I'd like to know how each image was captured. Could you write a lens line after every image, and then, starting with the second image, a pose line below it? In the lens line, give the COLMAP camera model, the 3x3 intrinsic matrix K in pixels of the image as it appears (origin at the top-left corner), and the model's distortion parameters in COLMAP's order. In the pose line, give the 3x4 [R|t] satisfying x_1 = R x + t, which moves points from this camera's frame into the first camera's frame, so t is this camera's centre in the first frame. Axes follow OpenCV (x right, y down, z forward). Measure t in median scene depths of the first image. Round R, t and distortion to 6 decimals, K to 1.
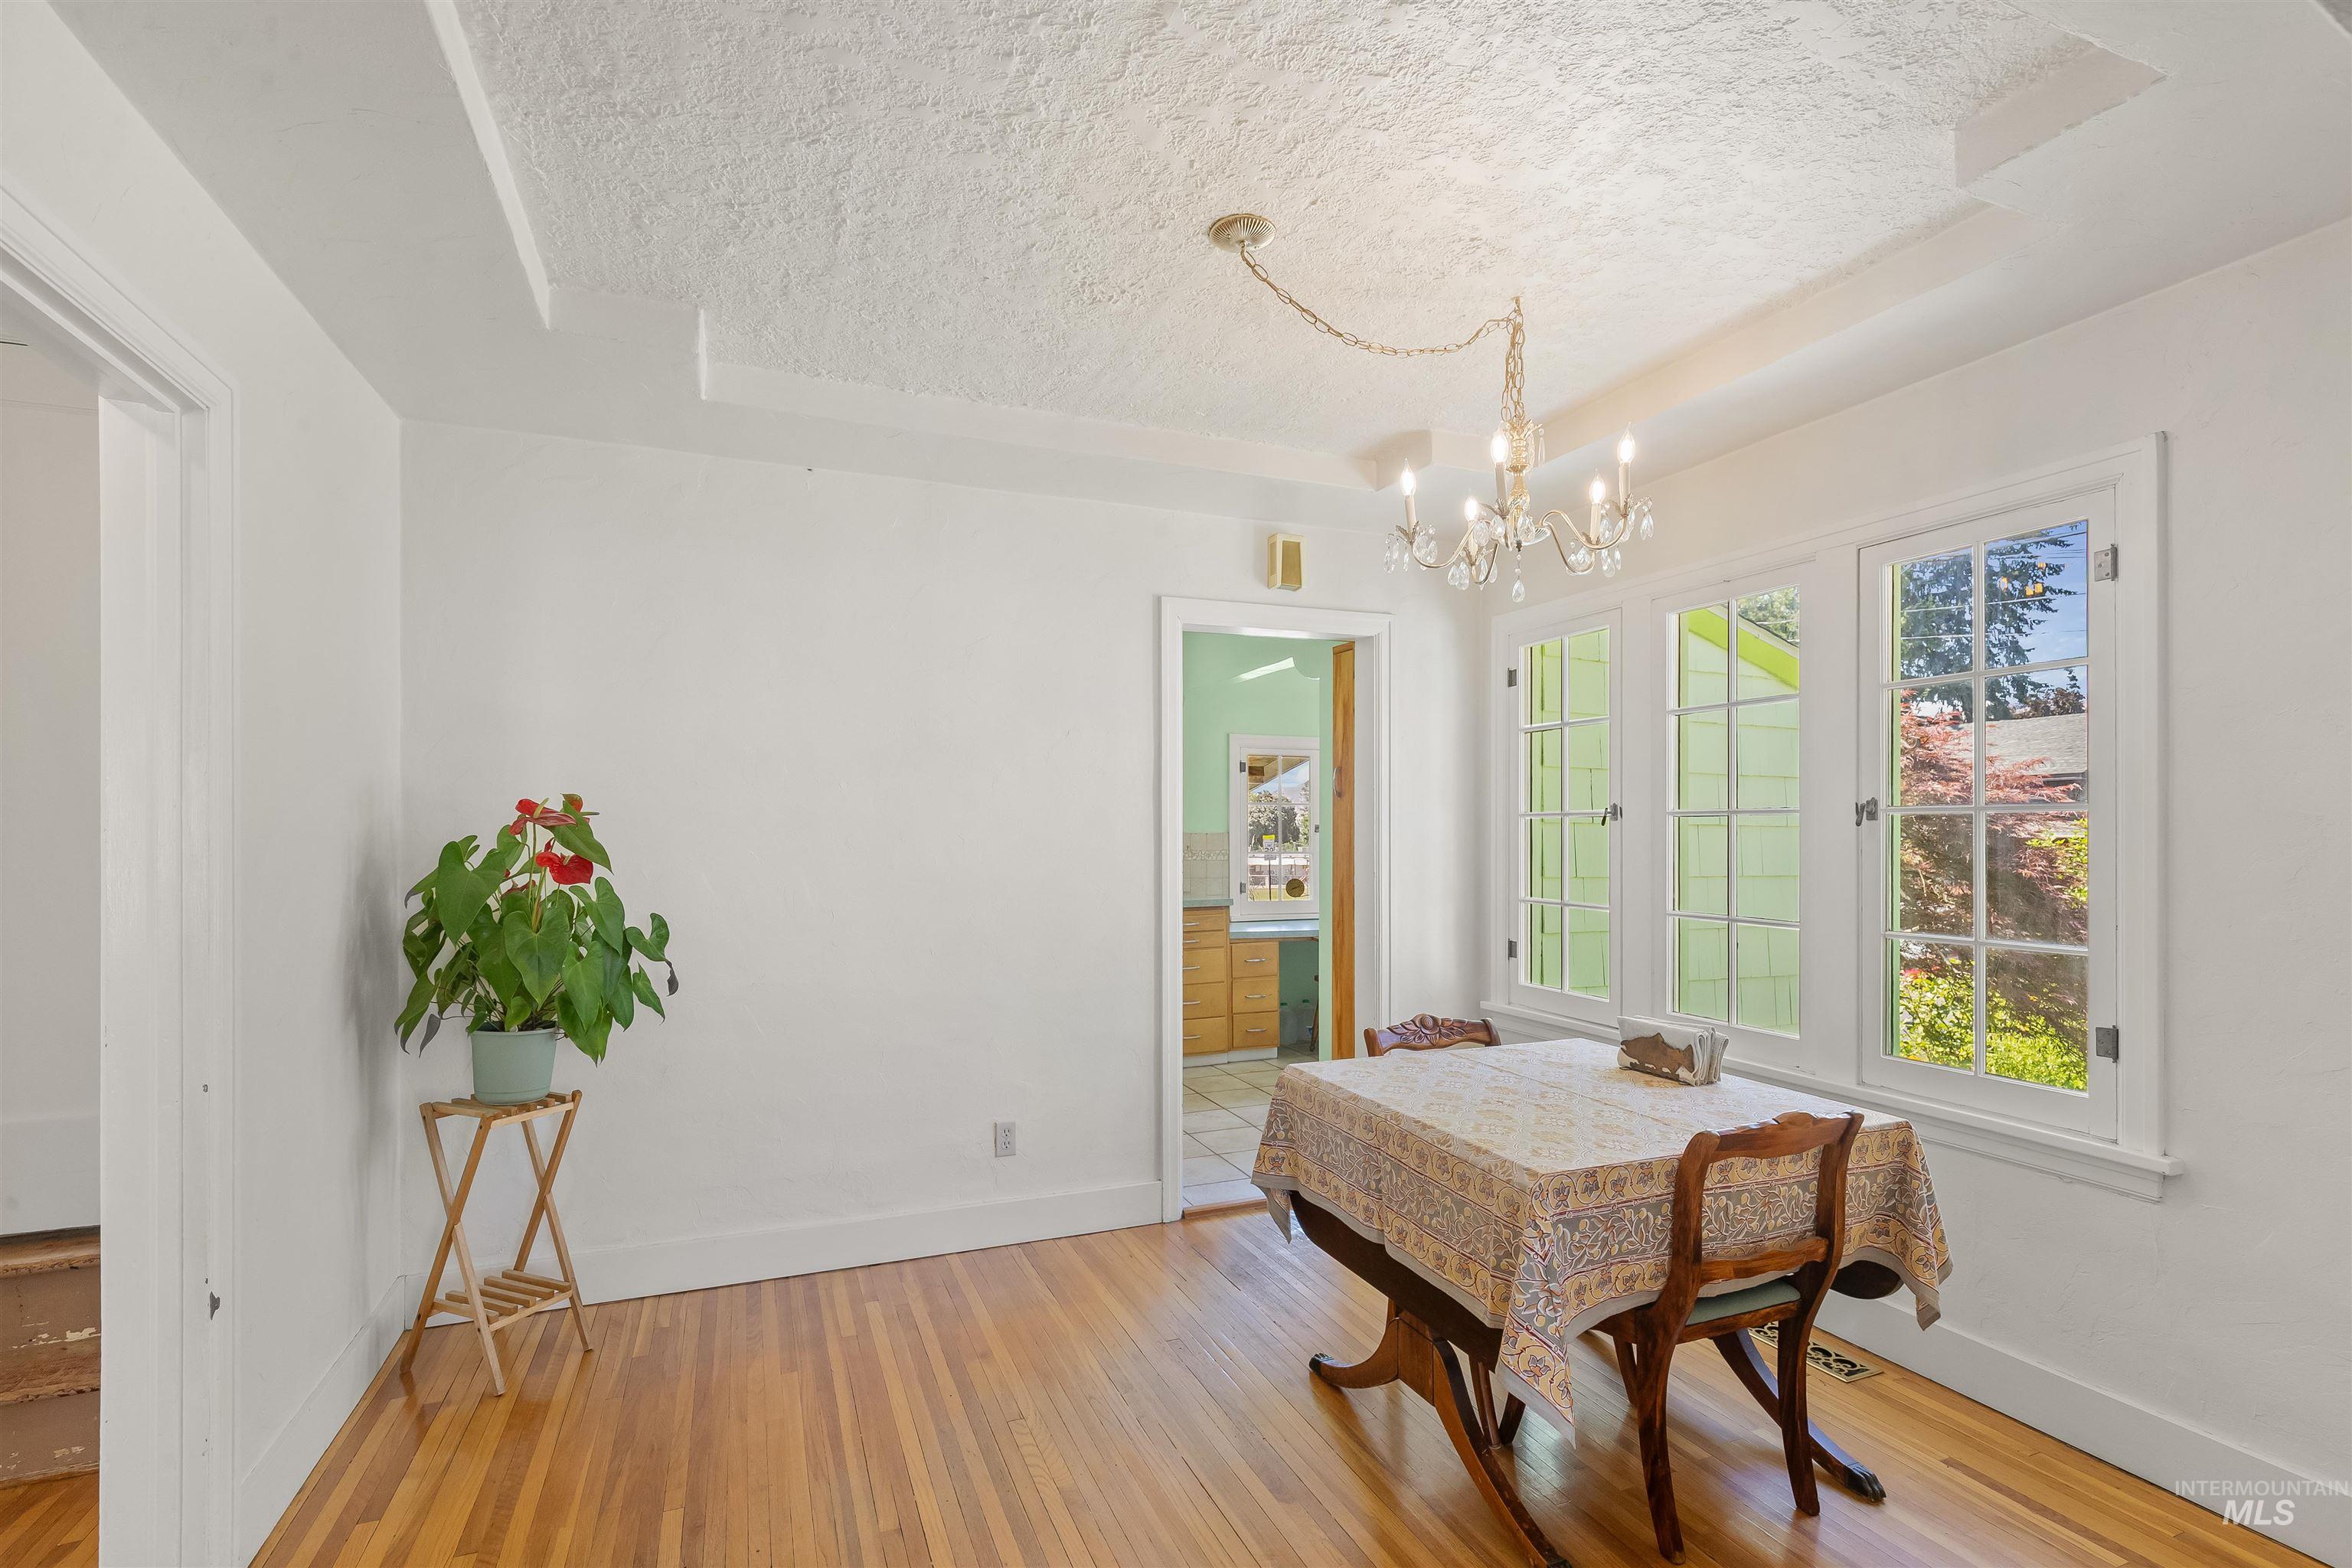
lens RADIAL K [[1100.9, 0, 1182.2], [0, 1100.9, 827.9], [0, 0, 1]] dist [-0.001706, -0.000163]
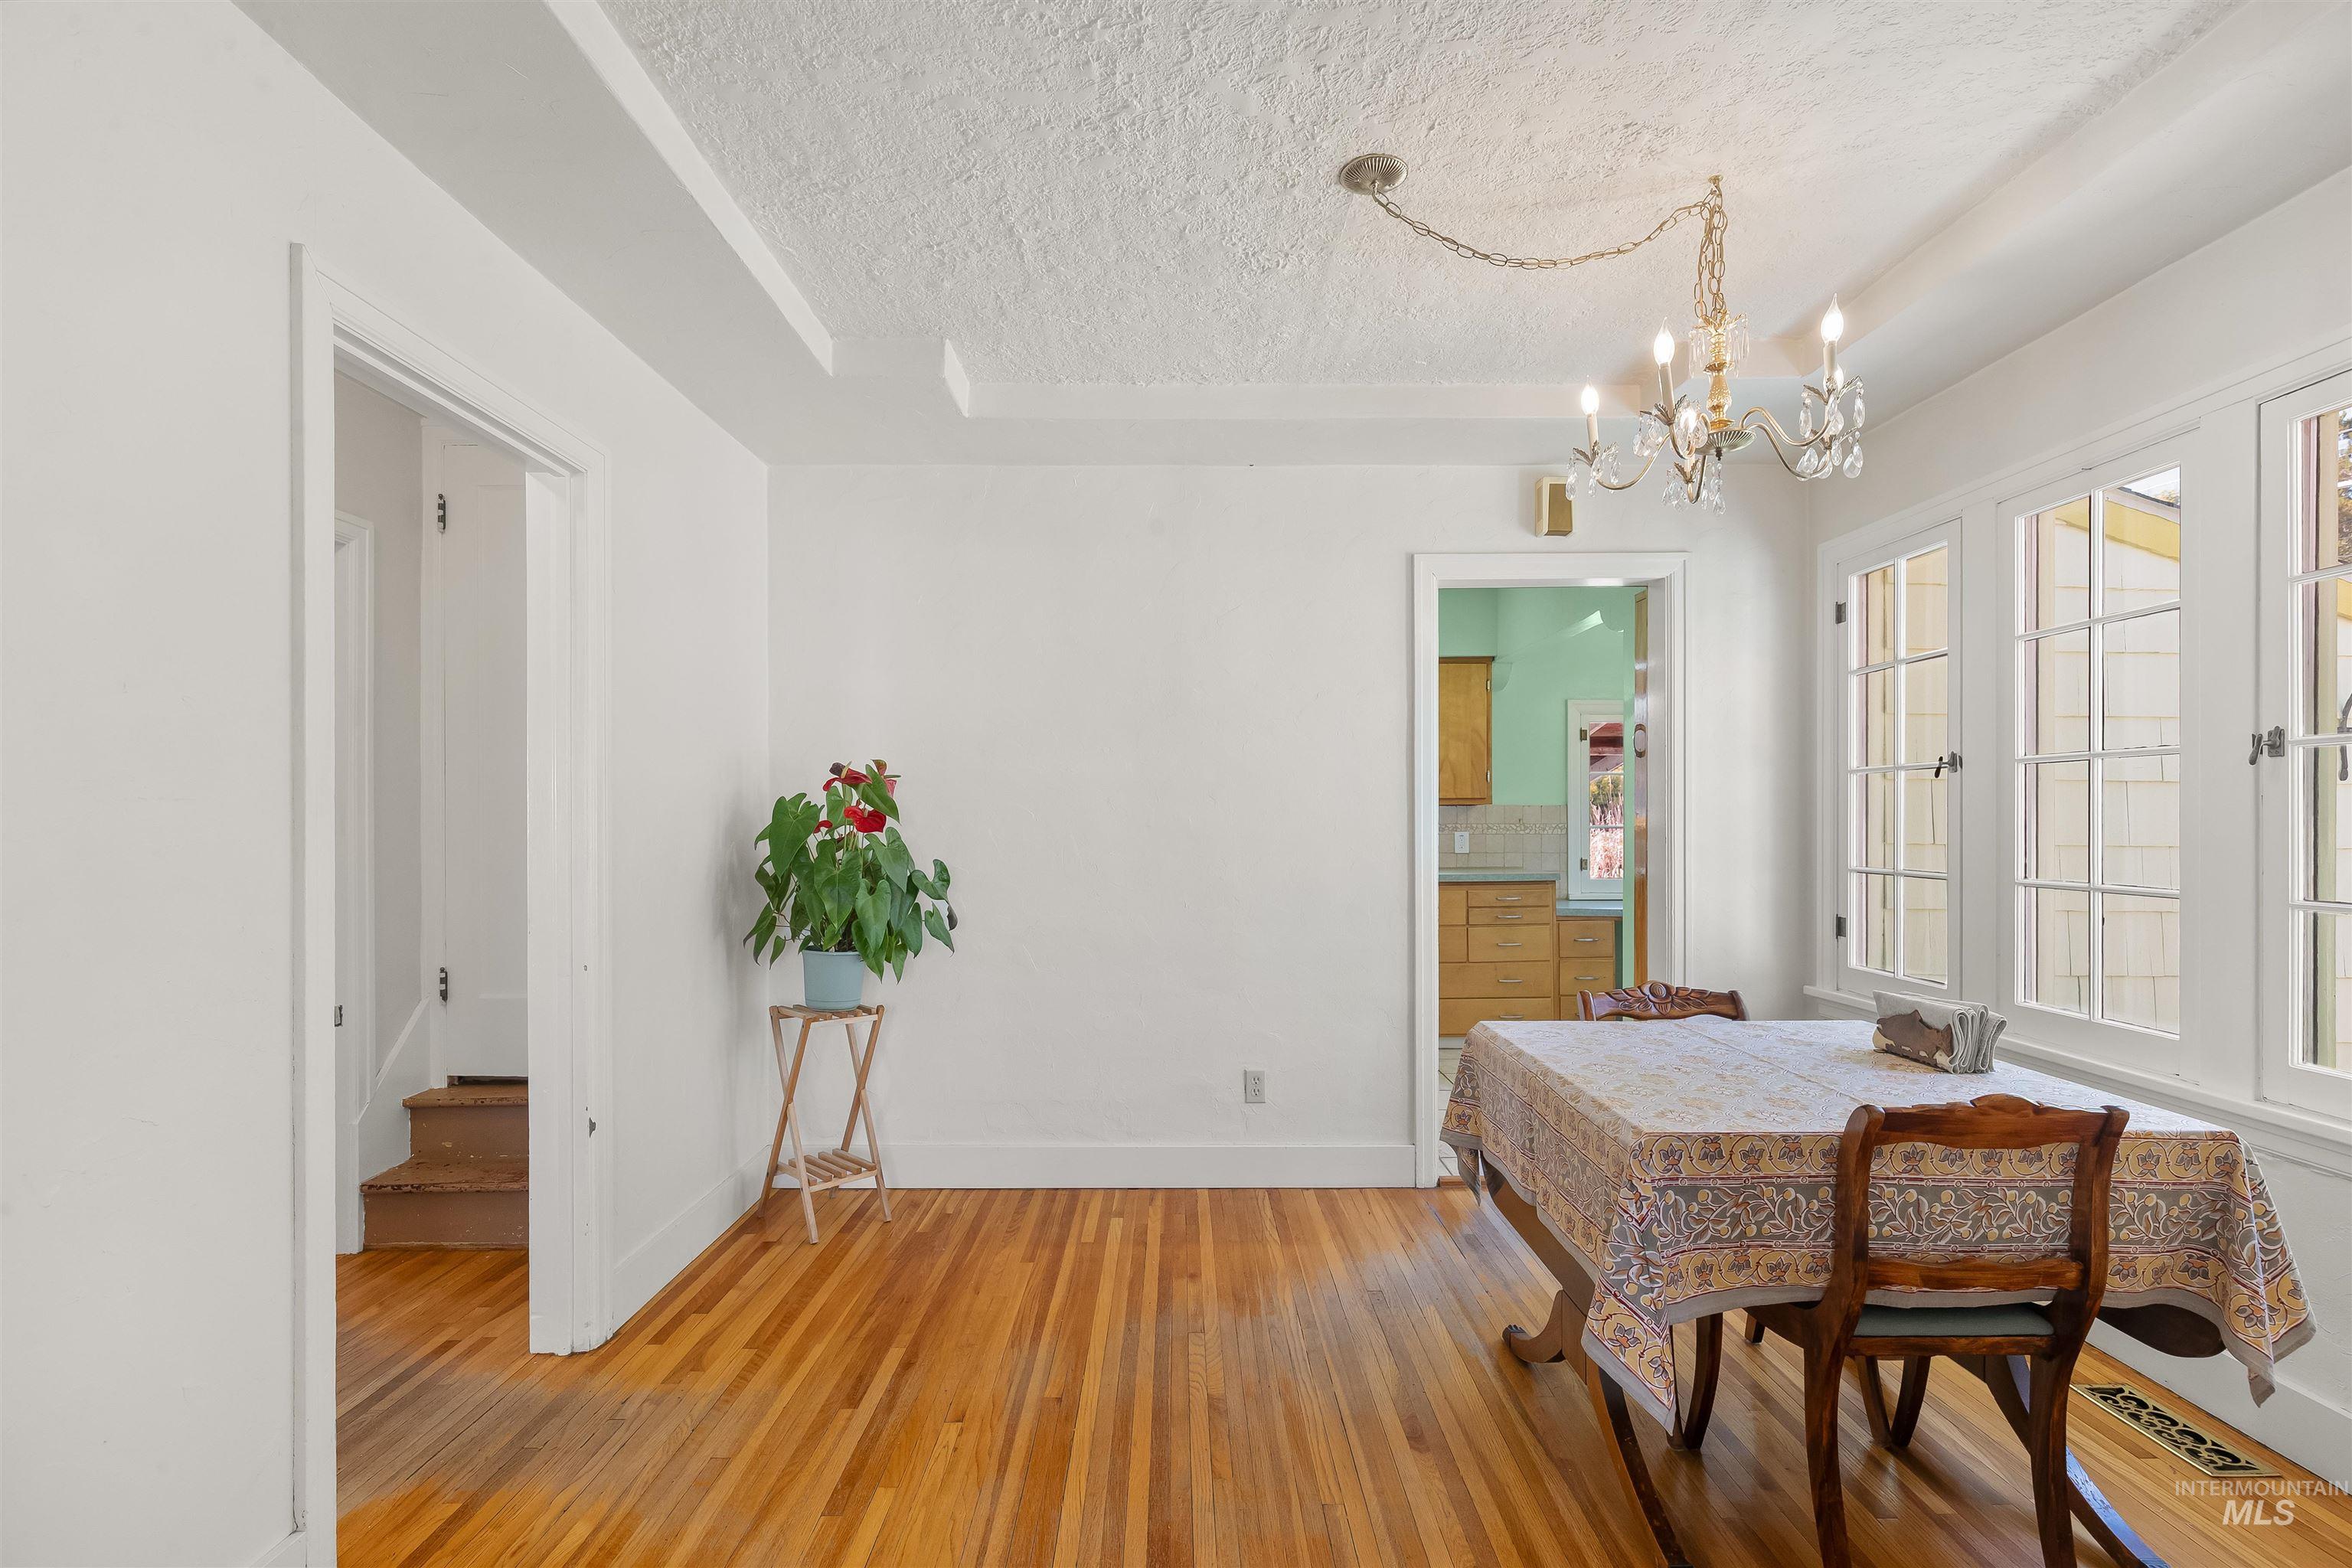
lens RADIAL K [[1103.4, 0, 1175.9], [0, 1103.4, 818.9], [0, 0, 1]] dist [-0.001269, 0.001387]
pose [[0.927306, -0.001537, -0.374300, 0.249739], [0.002173, 0.999997, 0.001277, 0.041561], [0.374297, -0.001998, 0.927307, 0.001697]]
